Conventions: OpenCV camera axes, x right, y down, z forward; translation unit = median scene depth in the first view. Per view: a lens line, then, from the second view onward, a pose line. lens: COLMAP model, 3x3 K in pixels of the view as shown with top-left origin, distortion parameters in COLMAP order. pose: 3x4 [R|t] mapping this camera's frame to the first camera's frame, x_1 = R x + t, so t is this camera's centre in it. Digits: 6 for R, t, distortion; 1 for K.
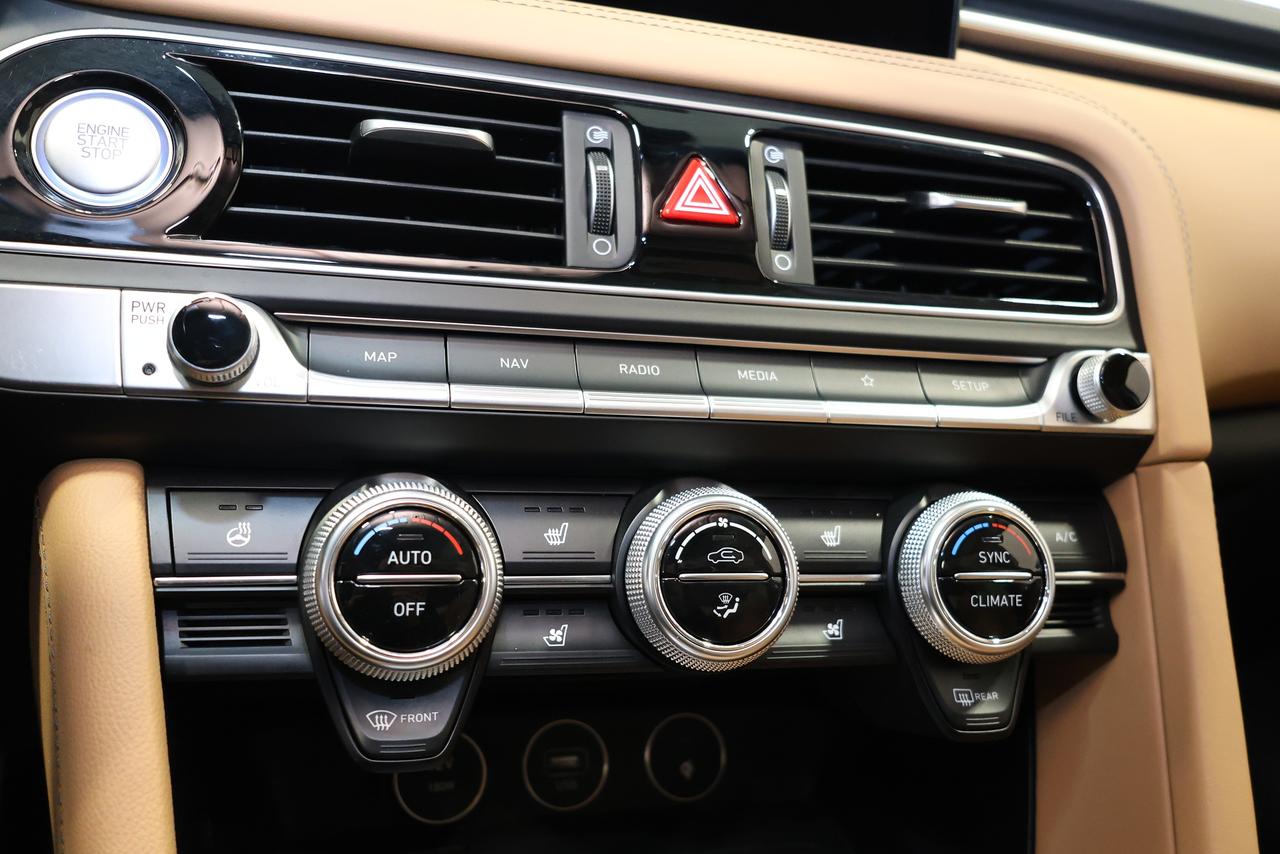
lens RADIAL K [[1166.2, 0, 635.2], [0, 1166.2, 423.6], [0, 0, 1]] dist [0.017183, 0.000000]
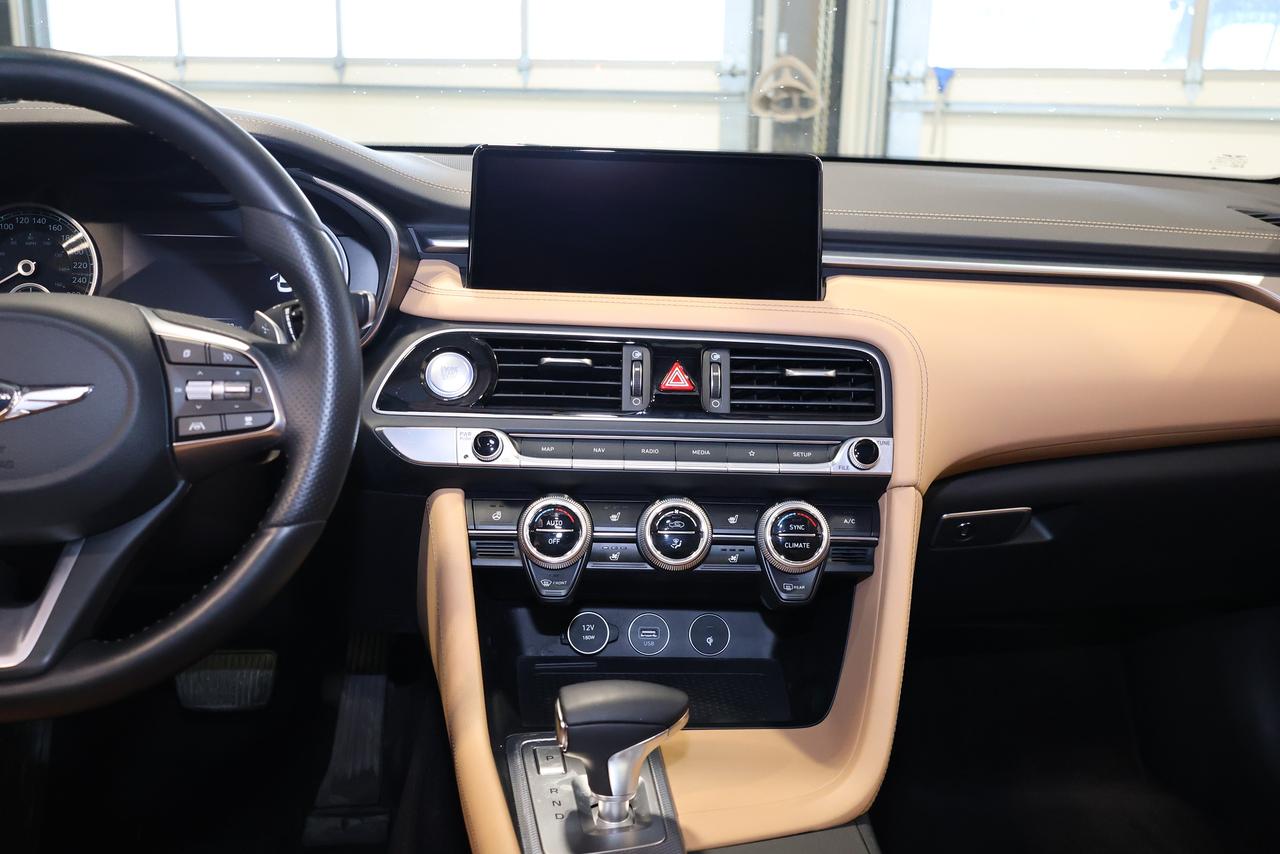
lens RADIAL K [[1300.5, 0, 646.5], [0, 1300.5, 428.8], [0, 0, 1]] dist [0.023250, 0.000000]
pose [[0.969702, -0.022325, -0.243270, 0.651209], [0.013859, 0.999239, -0.036459, 0.005851], [0.243899, 0.031982, 0.969273, -1.635669]]
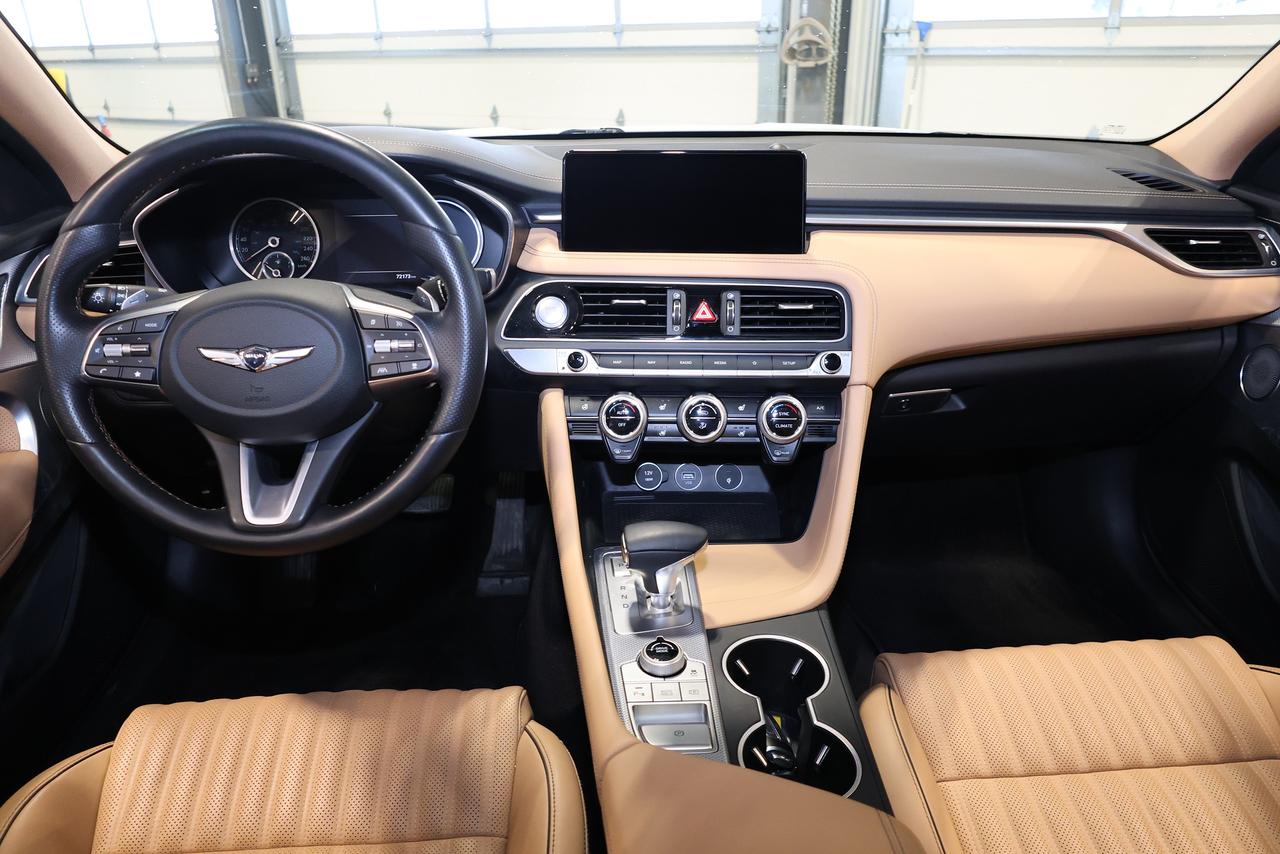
lens RADIAL K [[888.5, 0, 644.6], [0, 888.5, 426.9], [0, 0, 1]] dist [0.005007, 0.009158]
pose [[0.948164, 0.012777, -0.317523, 0.753599], [0.028334, 0.991813, 0.124519, -0.192798], [0.316515, -0.127061, 0.940039, -1.662033]]
